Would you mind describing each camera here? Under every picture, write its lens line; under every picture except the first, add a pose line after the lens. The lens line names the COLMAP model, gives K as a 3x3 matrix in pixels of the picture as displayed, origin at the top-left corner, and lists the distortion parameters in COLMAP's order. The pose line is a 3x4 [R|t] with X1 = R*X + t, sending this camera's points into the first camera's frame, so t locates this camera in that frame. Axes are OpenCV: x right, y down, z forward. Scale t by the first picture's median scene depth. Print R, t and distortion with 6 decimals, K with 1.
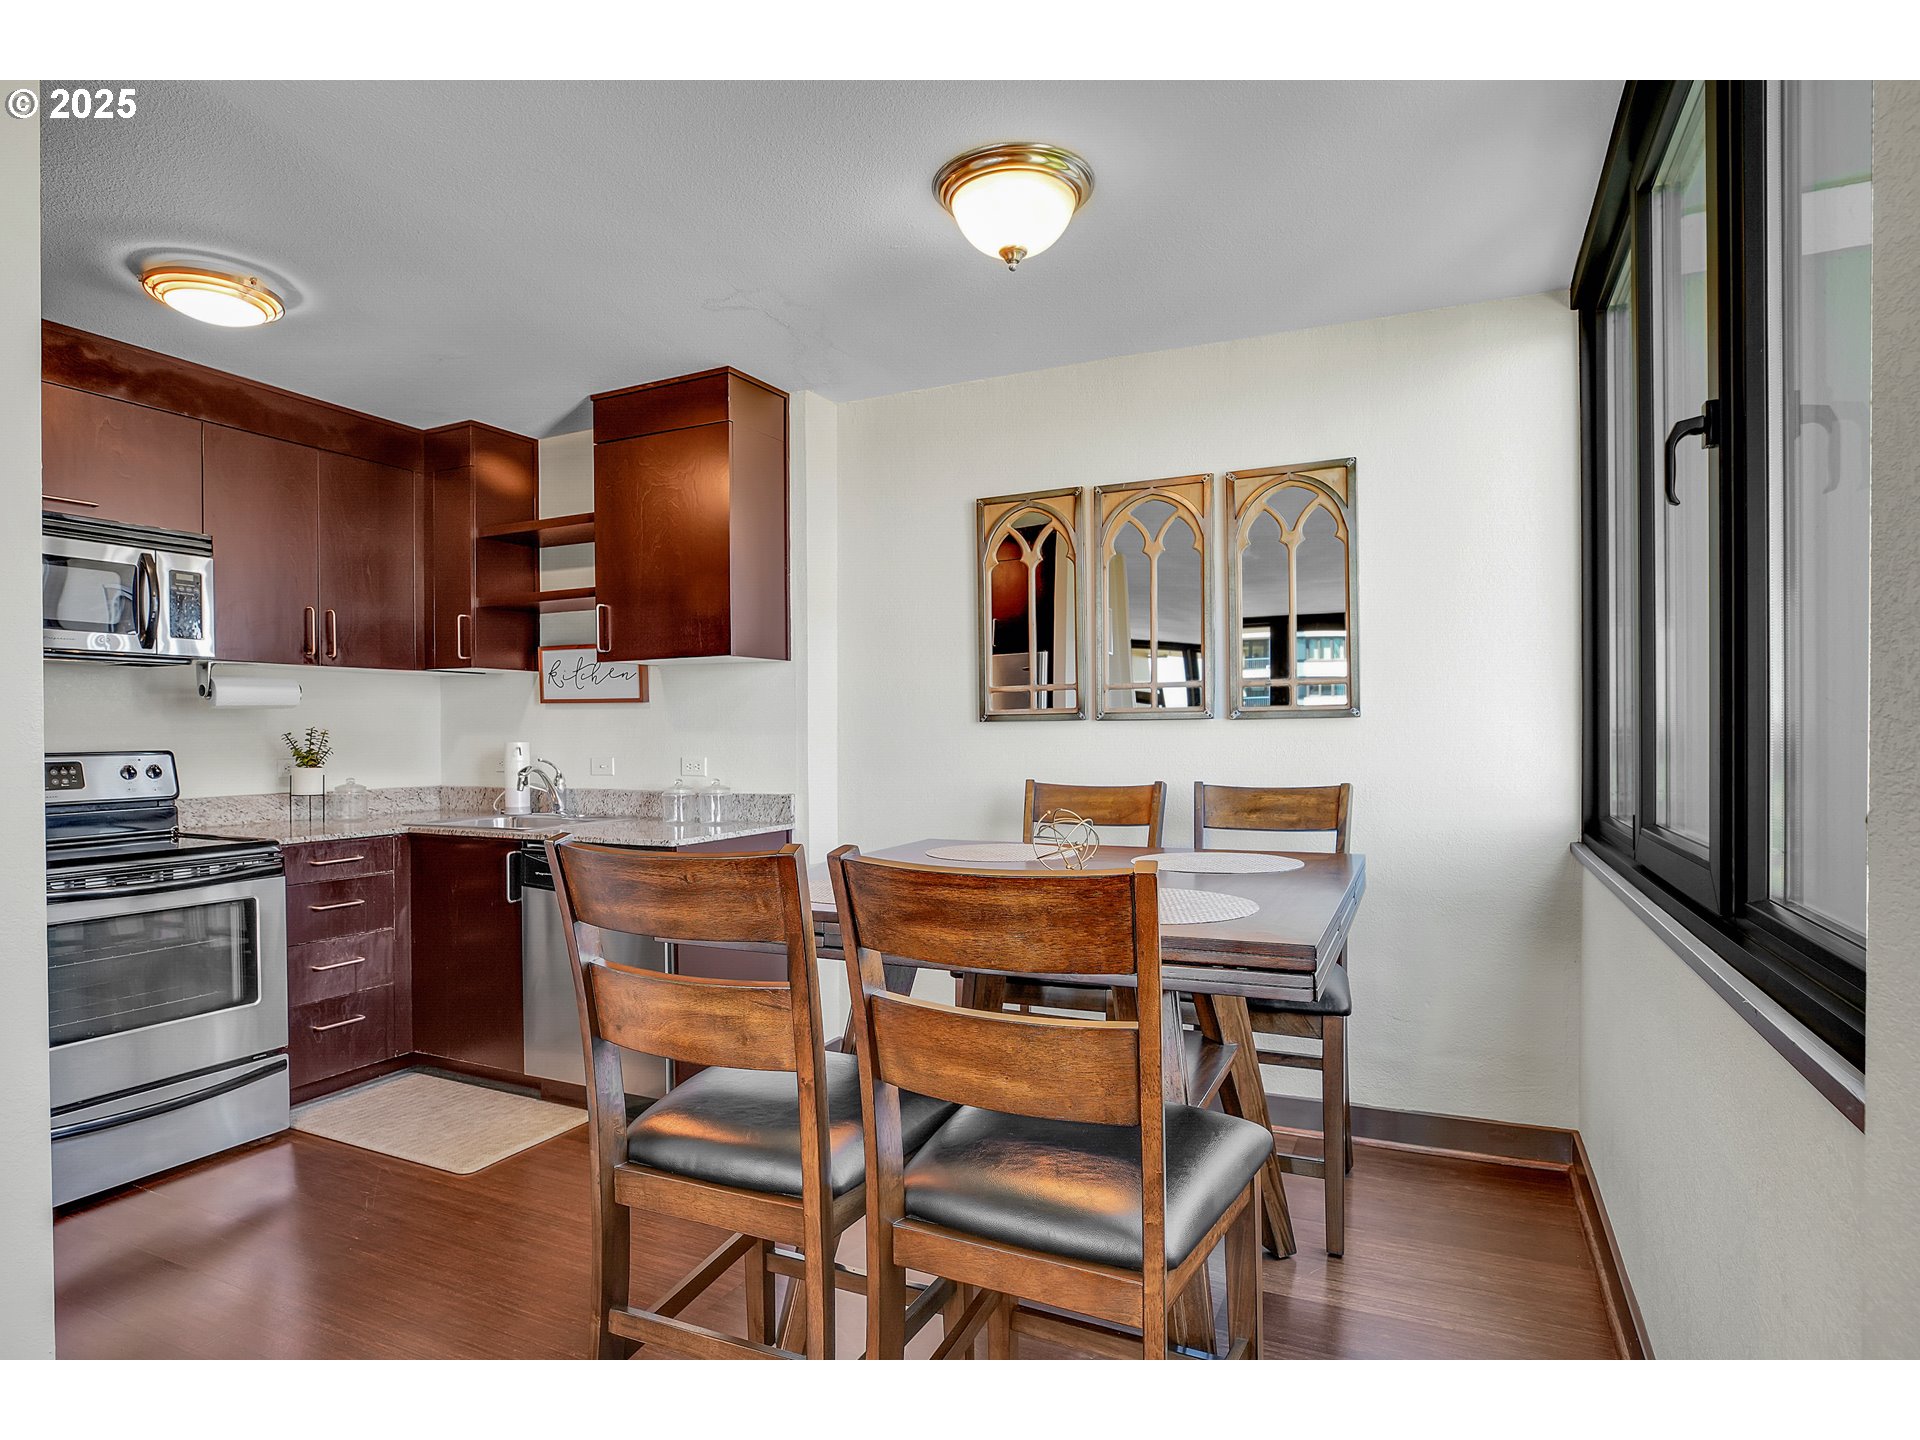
lens RADIAL K [[1028.9, 0, 961.2], [0, 1028.9, 742.3], [0, 0, 1]] dist [-0.040828, 0.013280]
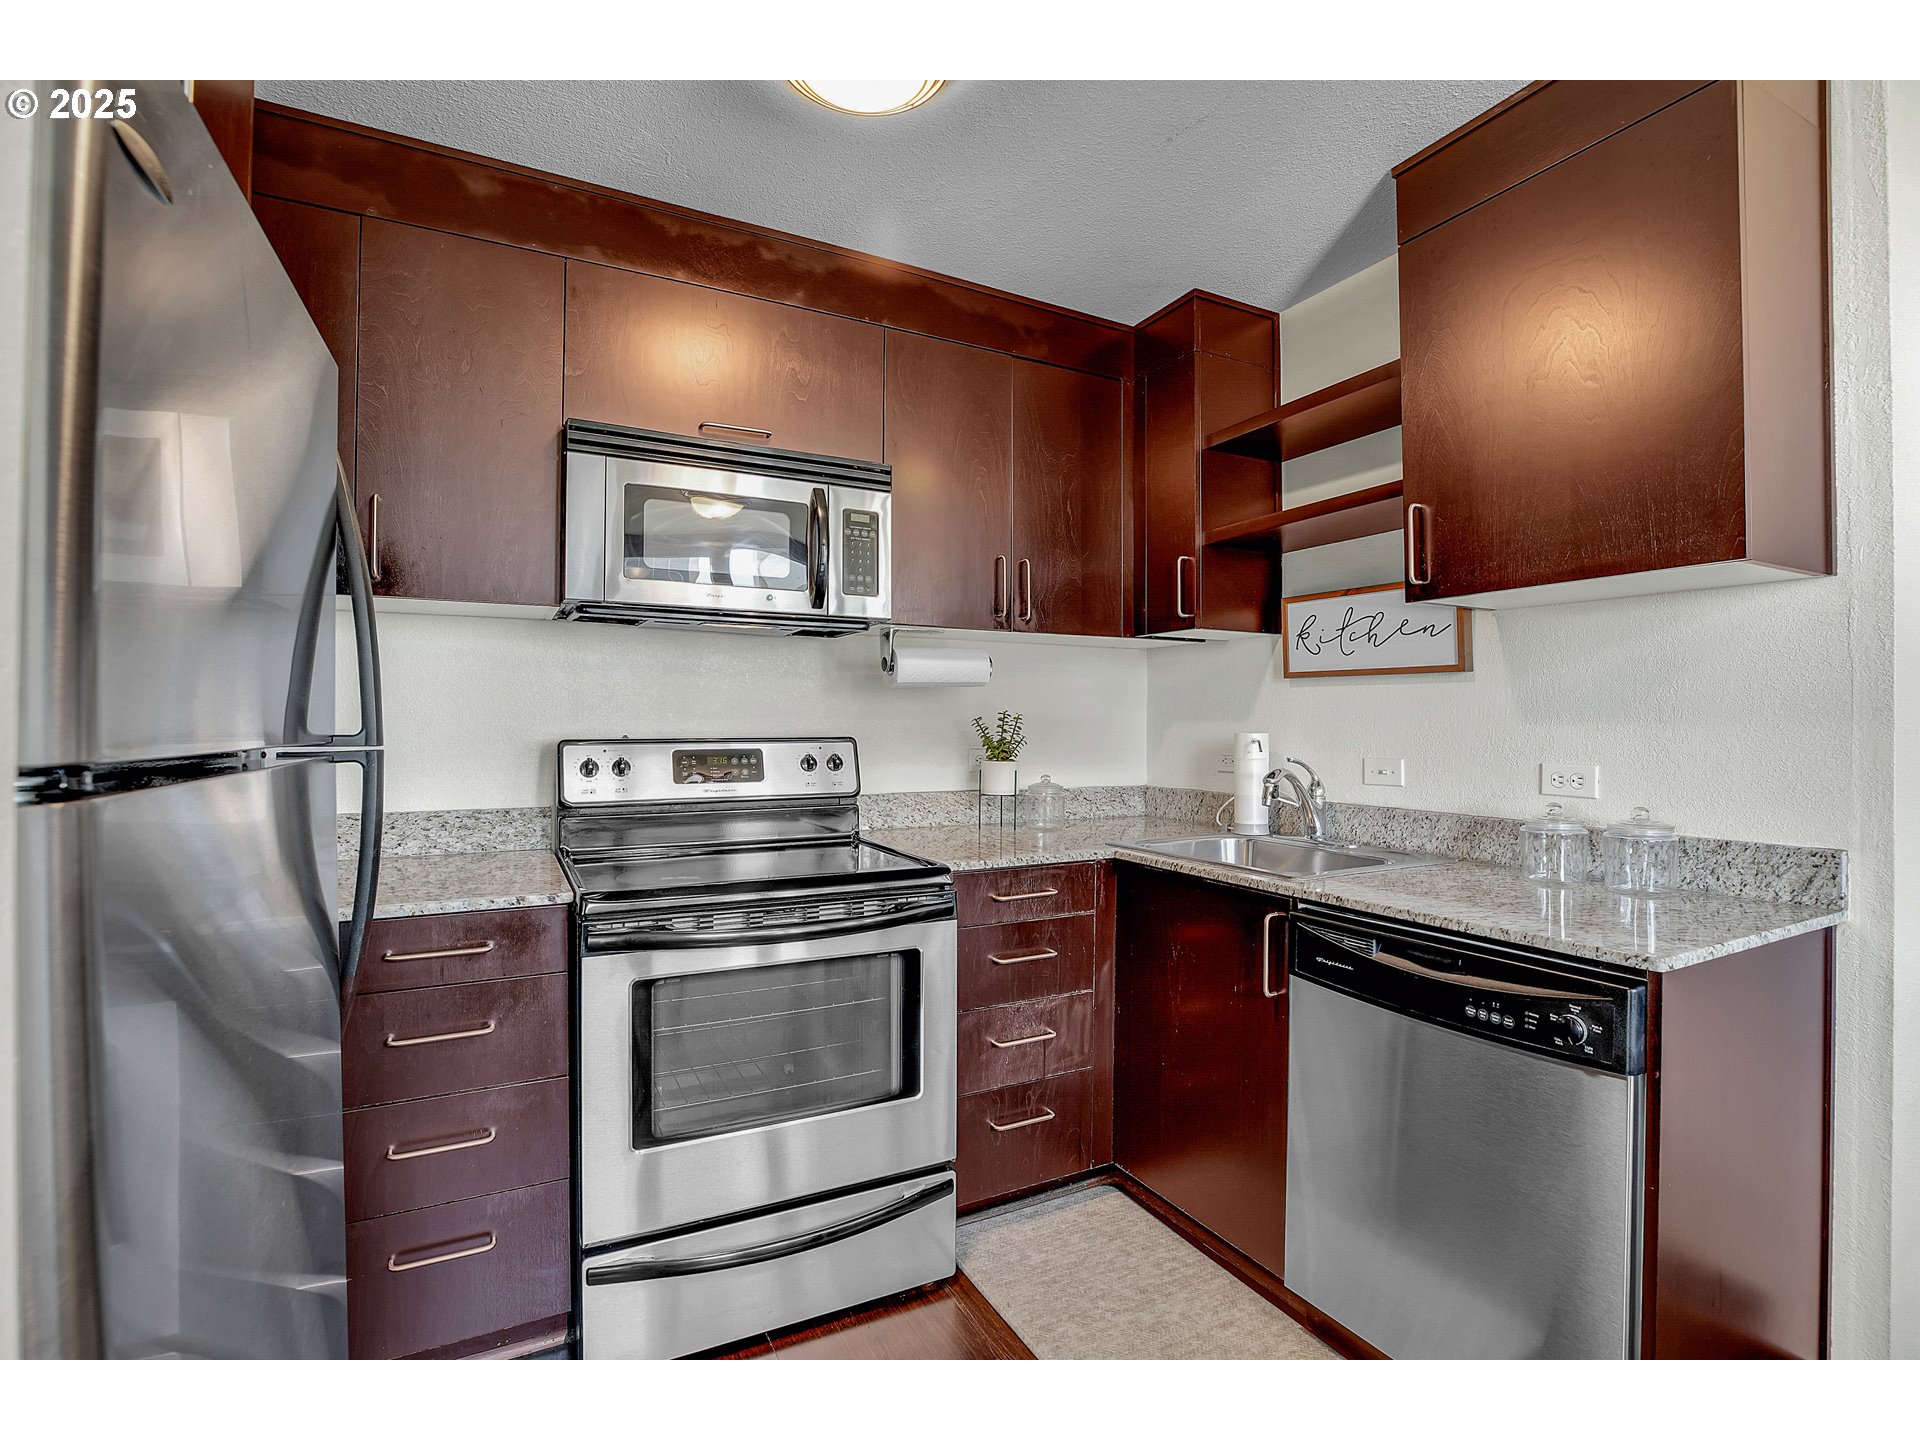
lens RADIAL K [[921.0, 0, 932.2], [0, 921.0, 719.1], [0, 0, 1]] dist [-0.030468, 0.012491]
pose [[0.780993, 0.006204, -0.624509, -0.241811], [-0.014845, 0.999853, -0.008631, -0.001050], [0.624363, 0.016011, 0.780970, 0.416748]]
